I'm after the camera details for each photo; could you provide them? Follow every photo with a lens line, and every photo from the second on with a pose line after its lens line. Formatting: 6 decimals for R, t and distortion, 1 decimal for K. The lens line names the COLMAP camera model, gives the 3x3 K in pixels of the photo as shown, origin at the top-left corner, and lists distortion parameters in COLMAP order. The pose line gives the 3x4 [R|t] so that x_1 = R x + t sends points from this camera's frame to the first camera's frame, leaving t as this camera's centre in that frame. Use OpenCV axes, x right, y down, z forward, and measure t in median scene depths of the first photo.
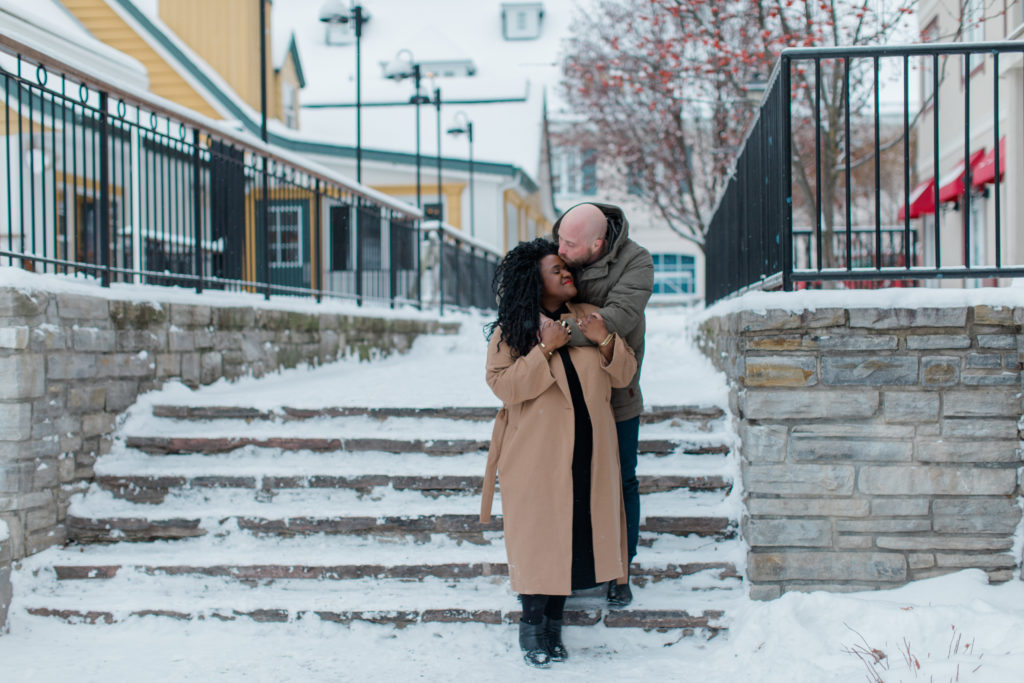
lens RADIAL K [[1471.3, 0, 512.0], [0, 1471.3, 341.5], [0, 0, 1]] dist [0.023942, -0.021032]
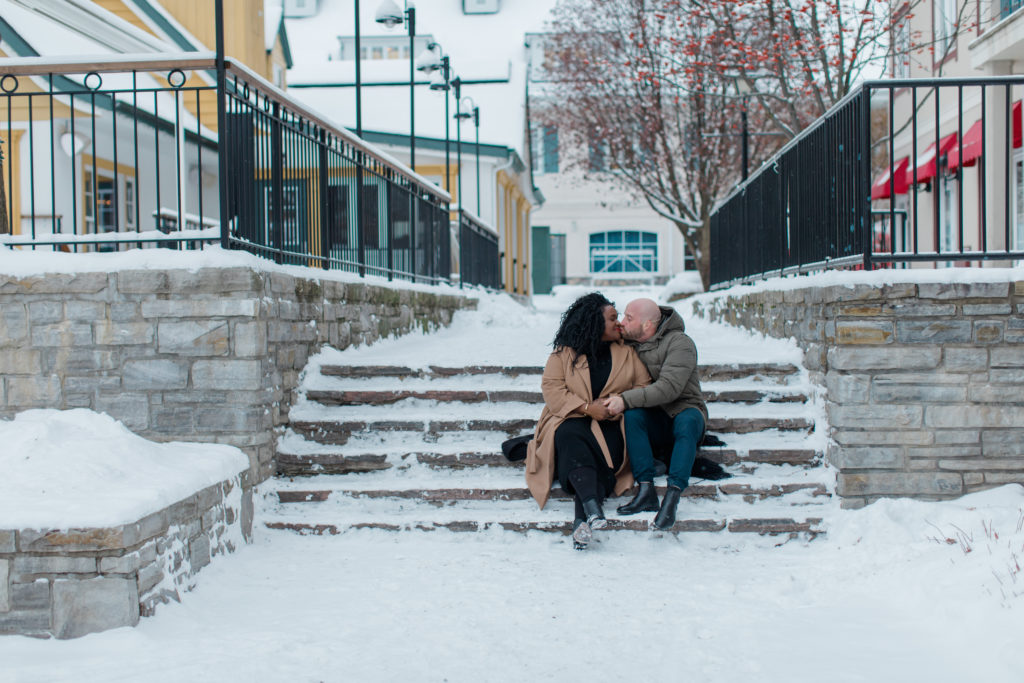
lens RADIAL K [[1541.8, 0, 512.0], [0, 1541.8, 341.5], [0, 0, 1]] dist [0.028588, -0.010774]
pose [[0.998891, -0.002346, 0.047029, -0.160447], [0.001731, 0.999913, 0.013112, 0.008416], [-0.047055, -0.013016, 0.998807, -0.282008]]
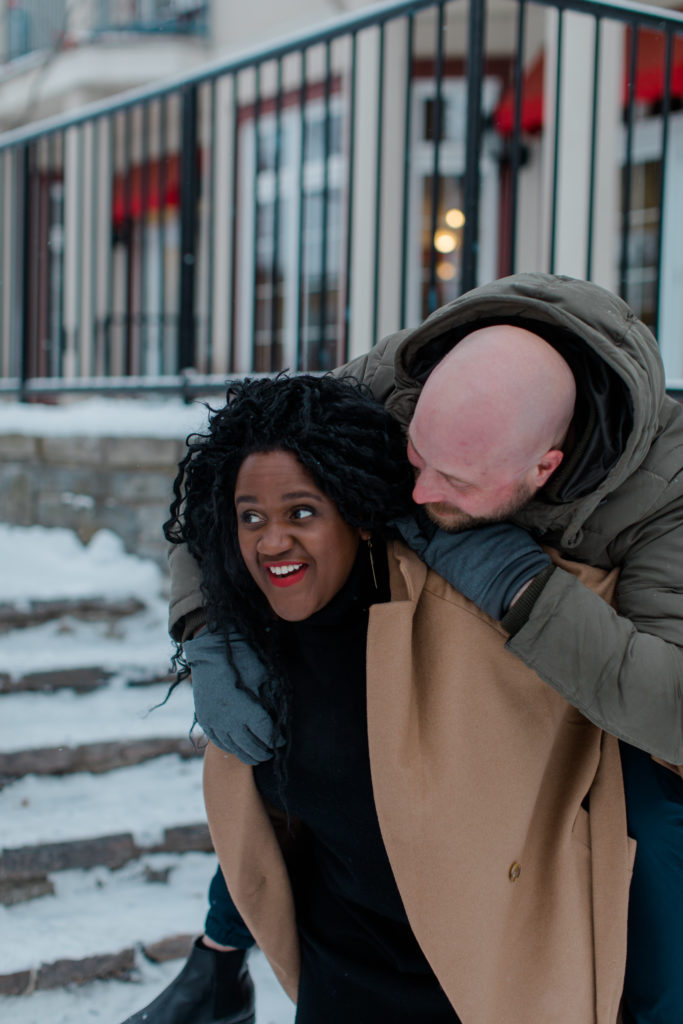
lens RADIAL K [[1541.8, 0, 341.5], [0, 1541.8, 512.0], [0, 0, 1]] dist [0.028588, -0.010774]
pose [[0.765127, 0.000820, 0.643878, -0.200259], [-0.030135, 0.998949, 0.034538, -0.013597], [-0.643173, -0.045829, 0.764348, 0.503857]]
